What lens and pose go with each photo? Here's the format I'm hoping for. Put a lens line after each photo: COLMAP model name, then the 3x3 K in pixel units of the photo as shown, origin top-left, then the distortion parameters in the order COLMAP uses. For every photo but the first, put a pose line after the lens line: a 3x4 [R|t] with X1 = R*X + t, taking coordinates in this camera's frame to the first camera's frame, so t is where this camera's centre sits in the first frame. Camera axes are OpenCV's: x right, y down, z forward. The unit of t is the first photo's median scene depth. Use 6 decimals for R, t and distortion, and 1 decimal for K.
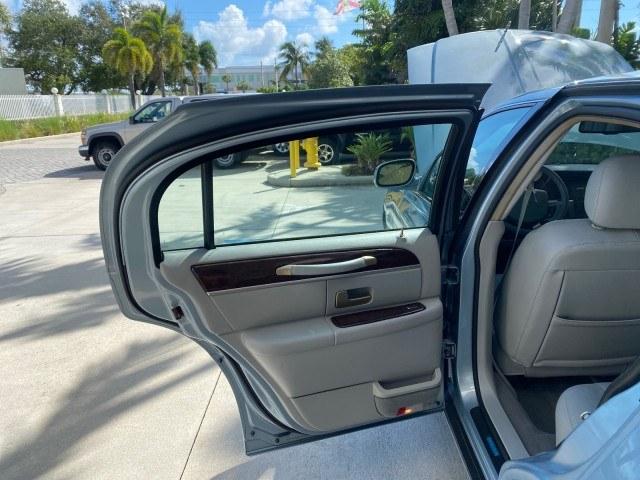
lens RADIAL K [[481.6, 0, 312.5], [0, 481.6, 239.9], [0, 0, 1]] dist [0.006888, -0.001287]
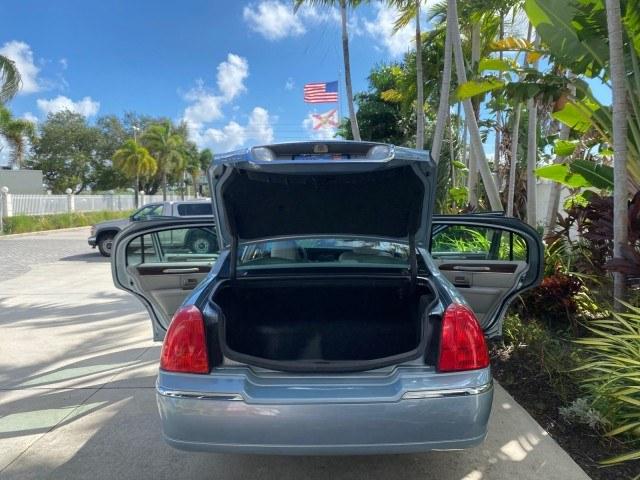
lens RADIAL K [[531.6, 0, 321.7], [0, 531.6, 240.4], [0, 0, 1]] dist [0.008370, 0.002481]
pose [[0.999700, 0.020693, -0.013082, 0.072984], [-0.022905, 0.979237, -0.201423, 0.039891], [0.008642, 0.201662, 0.979417, -0.178804]]
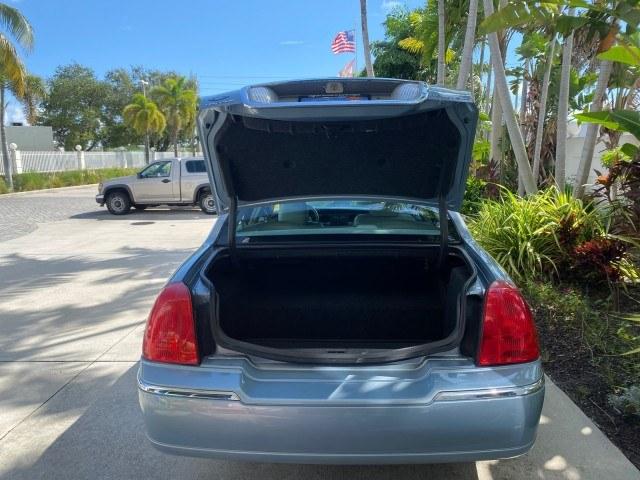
lens RADIAL K [[528.7, 0, 320.0], [0, 528.7, 240.0], [0, 0, 1]] dist [0.006568, 0.002622]
pose [[0.998897, 0.024099, -0.040289, 0.072680], [-0.028824, 0.992216, -0.121147, 0.033512], [0.037056, 0.122175, 0.991817, -0.154201]]
